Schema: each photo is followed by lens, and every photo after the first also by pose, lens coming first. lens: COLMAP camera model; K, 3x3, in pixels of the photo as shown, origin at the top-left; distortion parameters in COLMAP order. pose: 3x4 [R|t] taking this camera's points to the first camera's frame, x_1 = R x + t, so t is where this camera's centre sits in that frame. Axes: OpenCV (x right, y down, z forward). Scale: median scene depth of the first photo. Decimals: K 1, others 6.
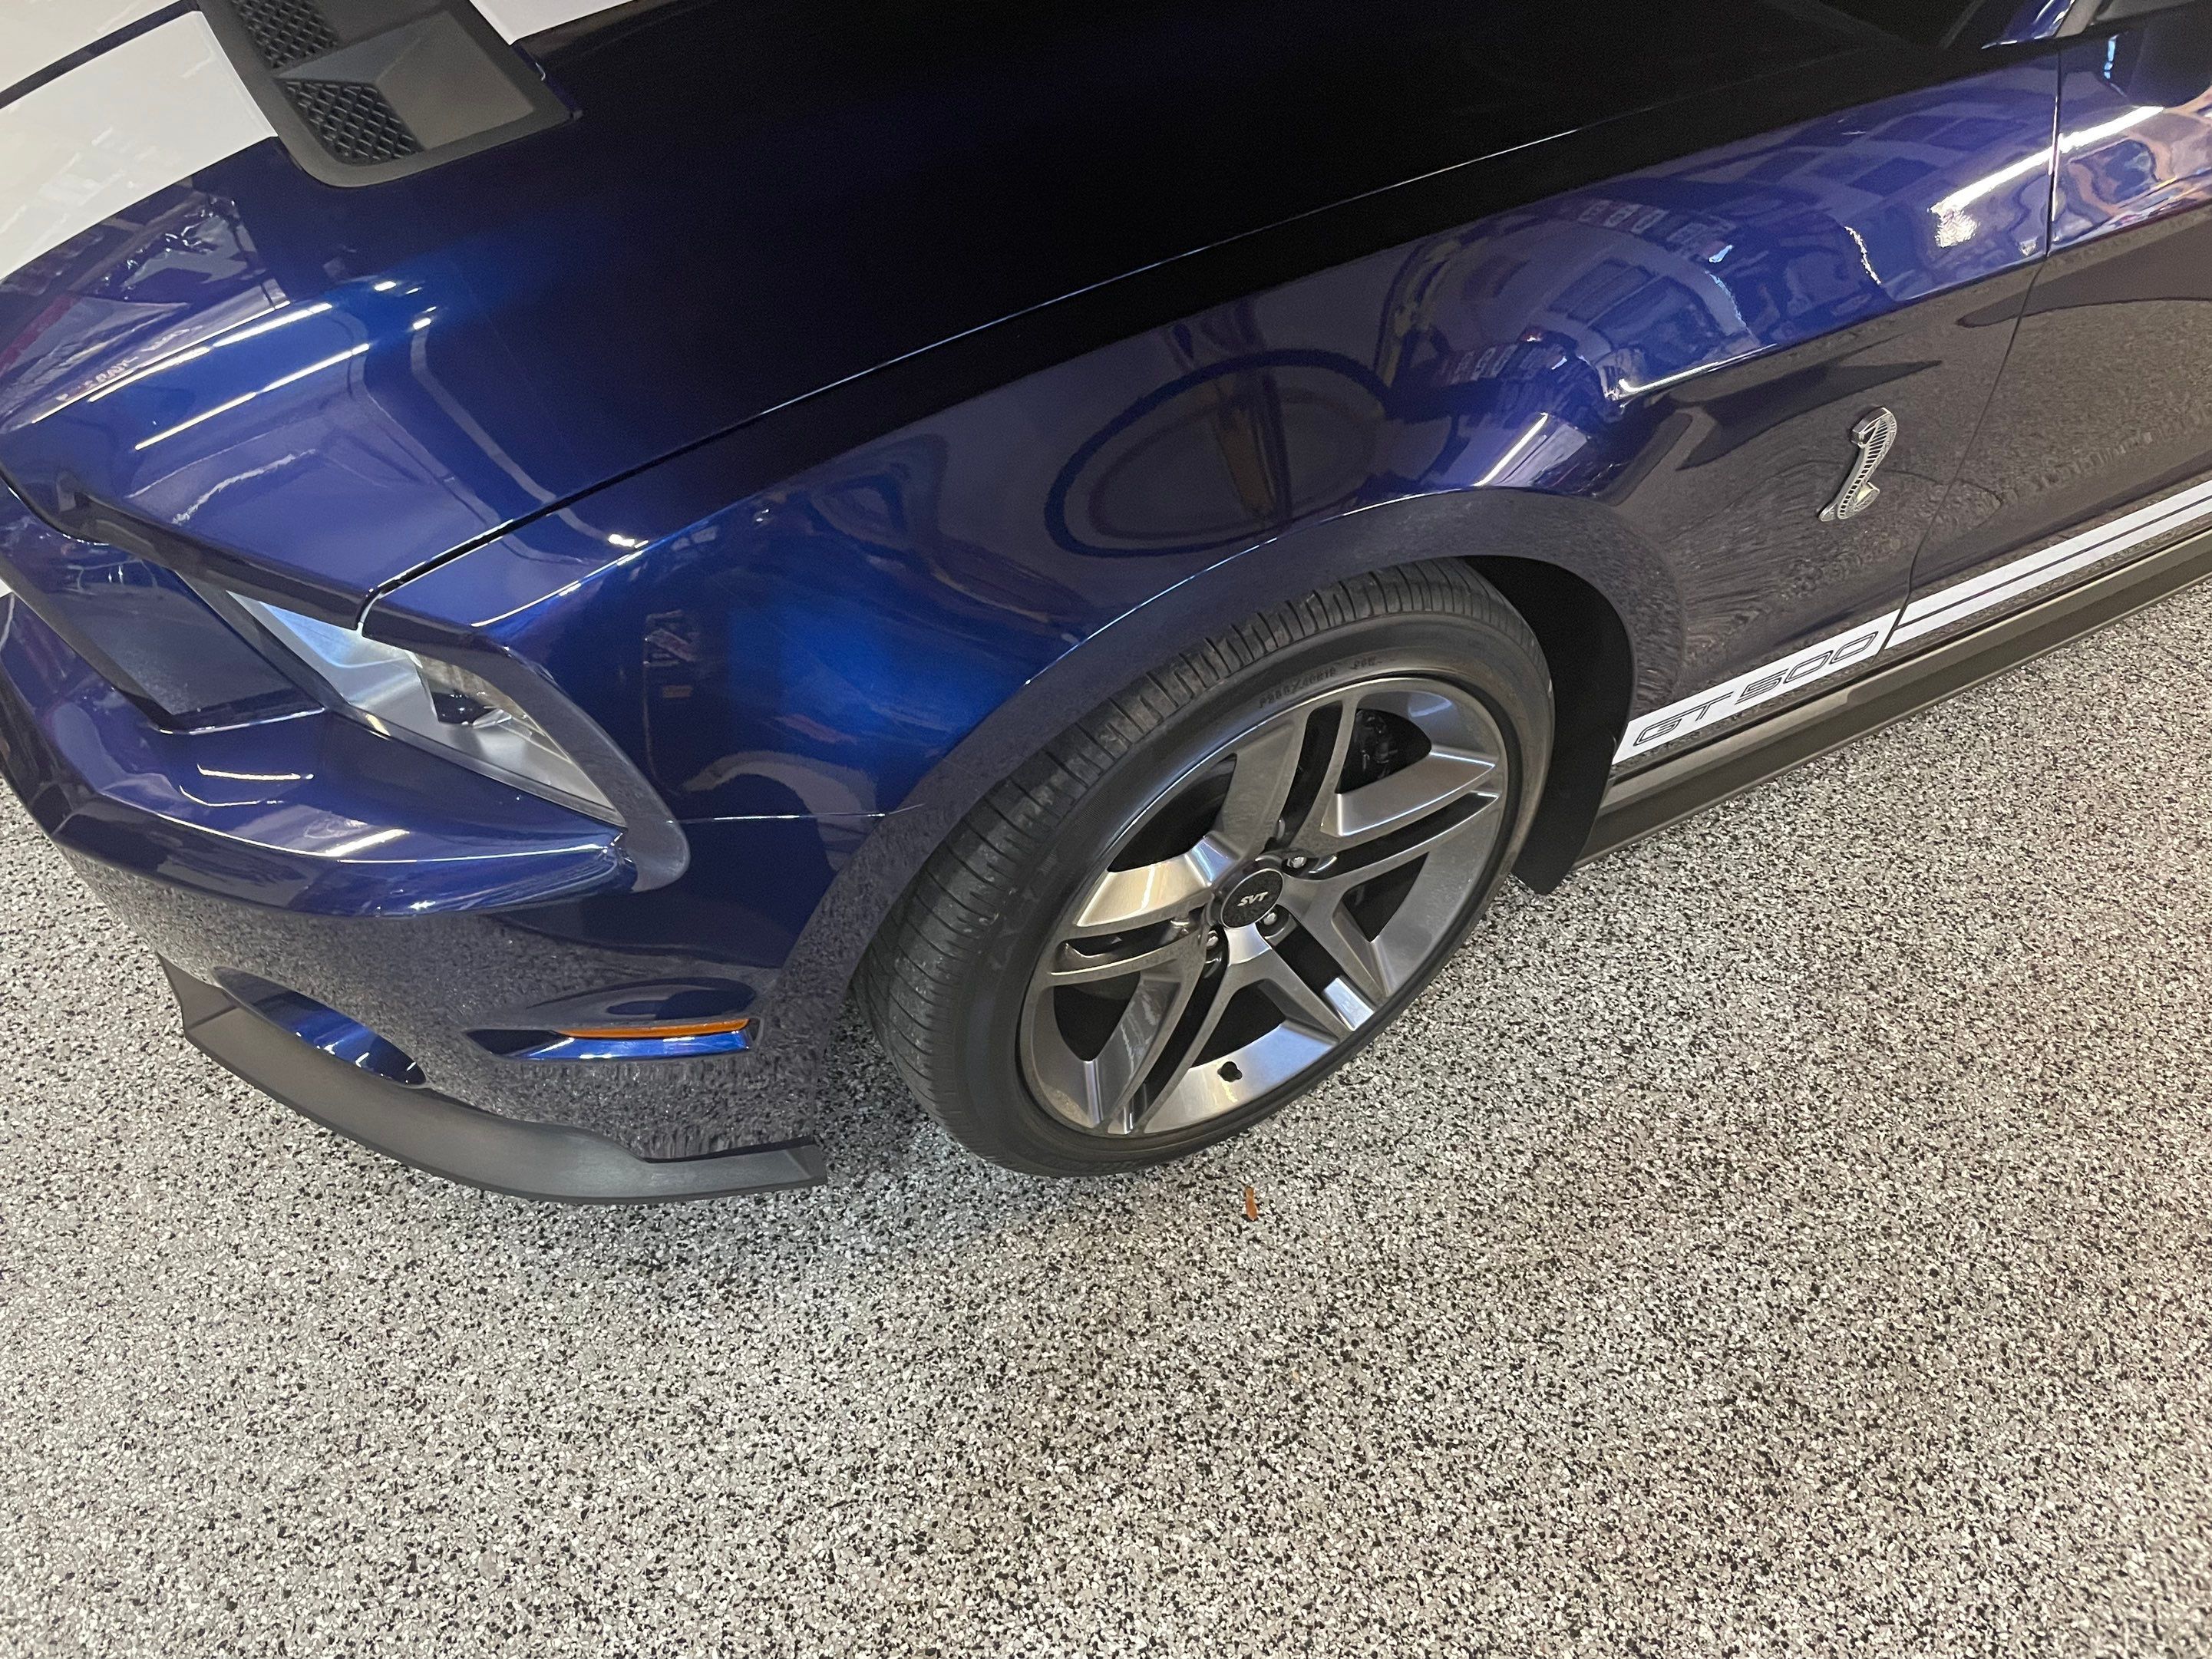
lens RADIAL K [[1681.4, 0, 1084.8], [0, 1681.4, 805.8], [0, 0, 1]] dist [0.079988, -0.112164]
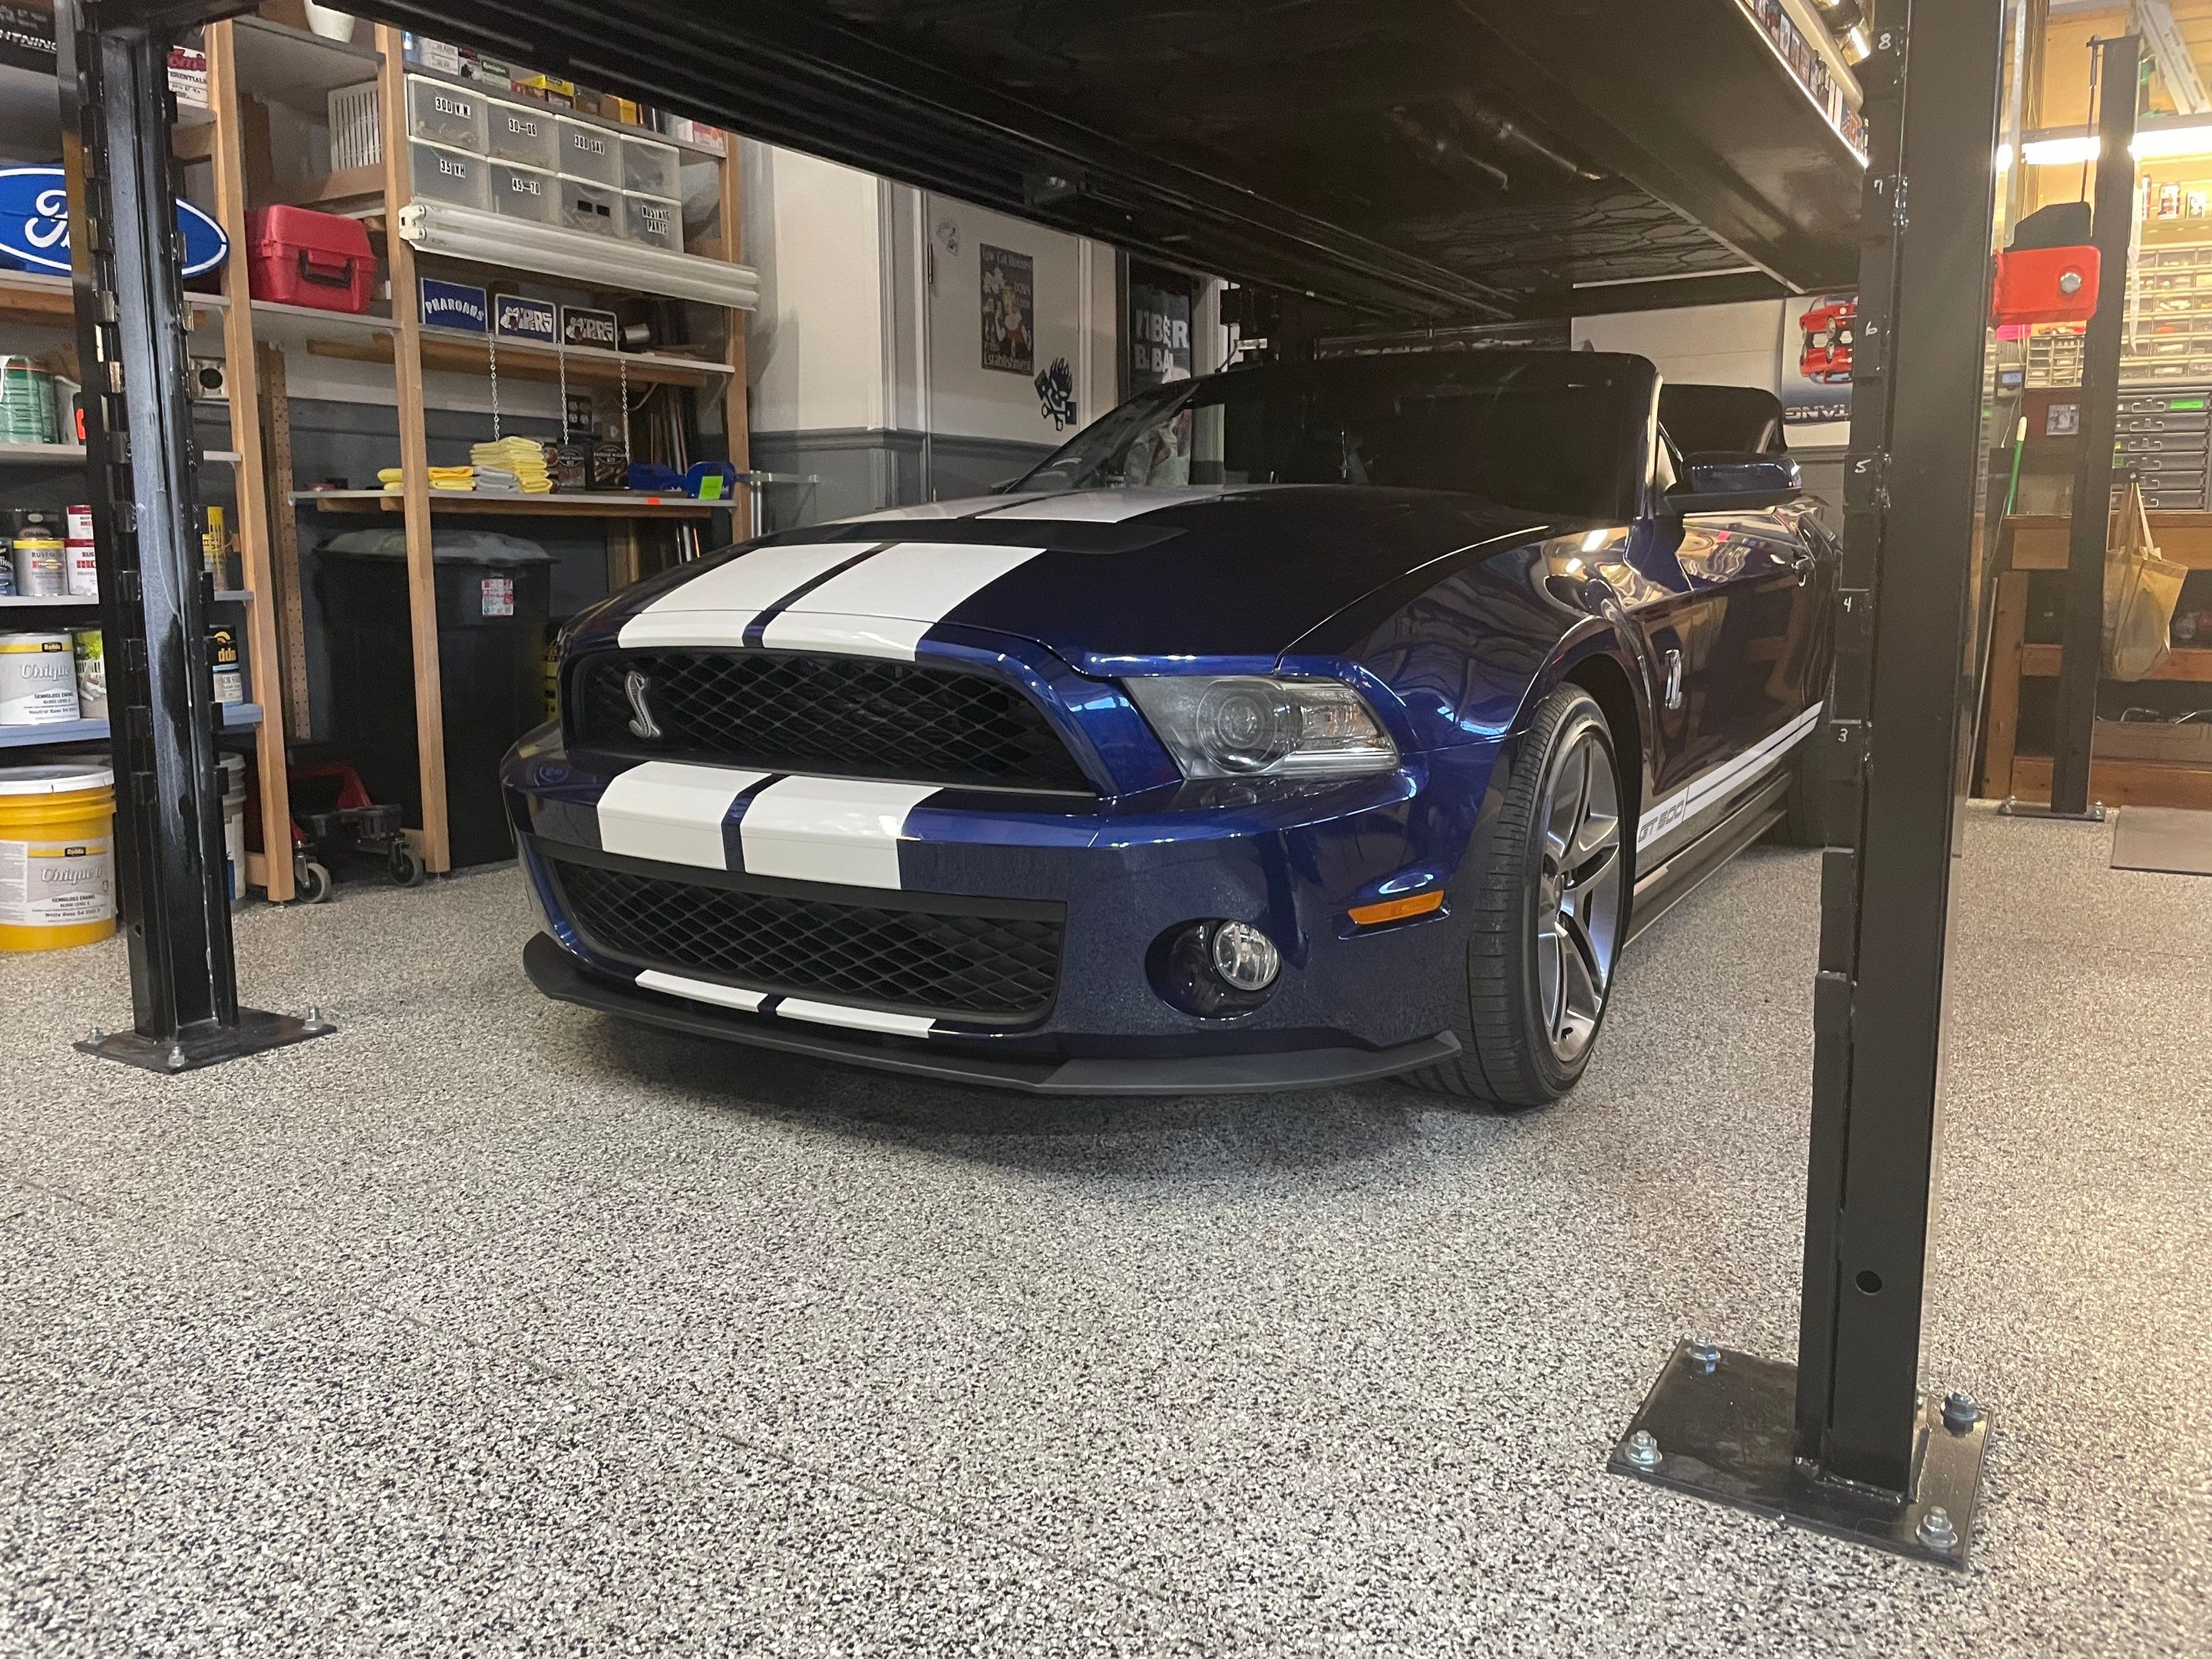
lens RADIAL K [[1681.4, 0, 1105.7], [0, 1681.4, 799.7], [0, 0, 1]] dist [0.079988, -0.112164]
pose [[0.871979, -0.109515, 0.477137, -1.081233], [0.364458, 0.795946, -0.483364, 0.620647], [-0.326839, 0.595380, 0.733961, -0.206054]]
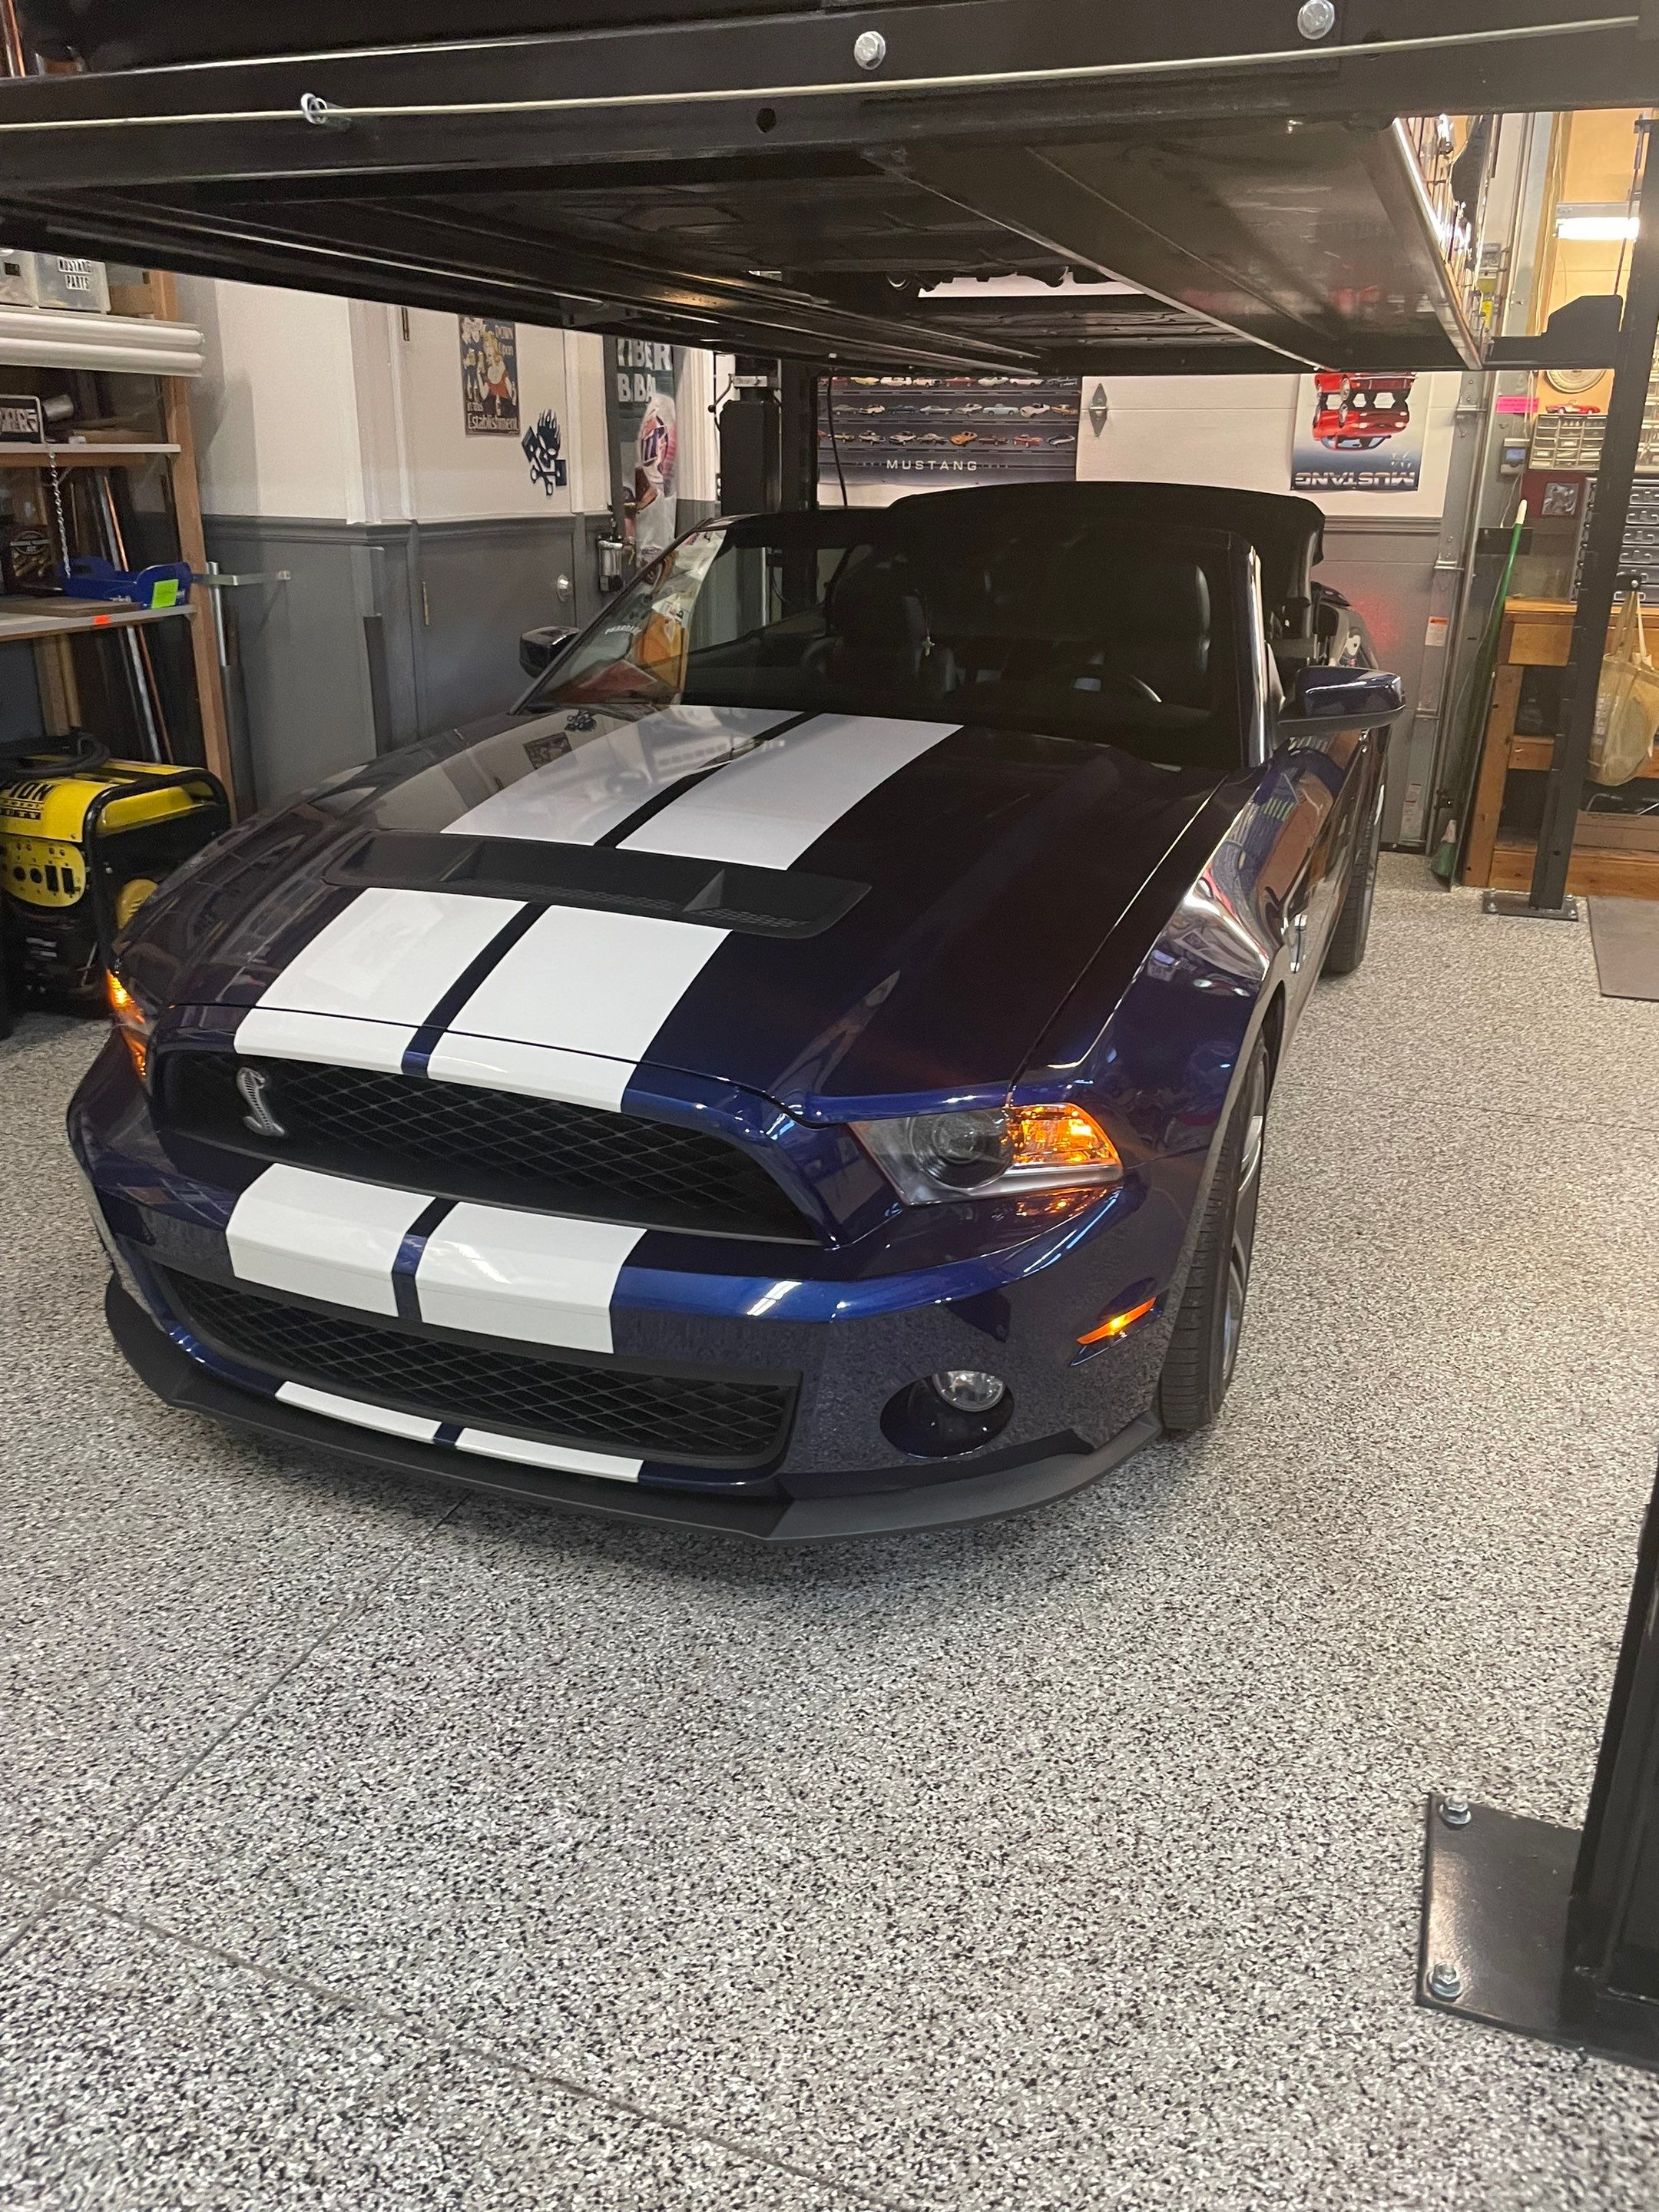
lens RADIAL K [[1681.6, 0, 834.7], [0, 1681.6, 1081.3], [0, 0, 1]] dist [0.079988, -0.112164]
pose [[0.765084, -0.249213, 0.593750, -1.154932], [0.458246, 0.858515, -0.230137, 0.146363], [-0.452390, 0.448157, 0.771037, -0.246586]]
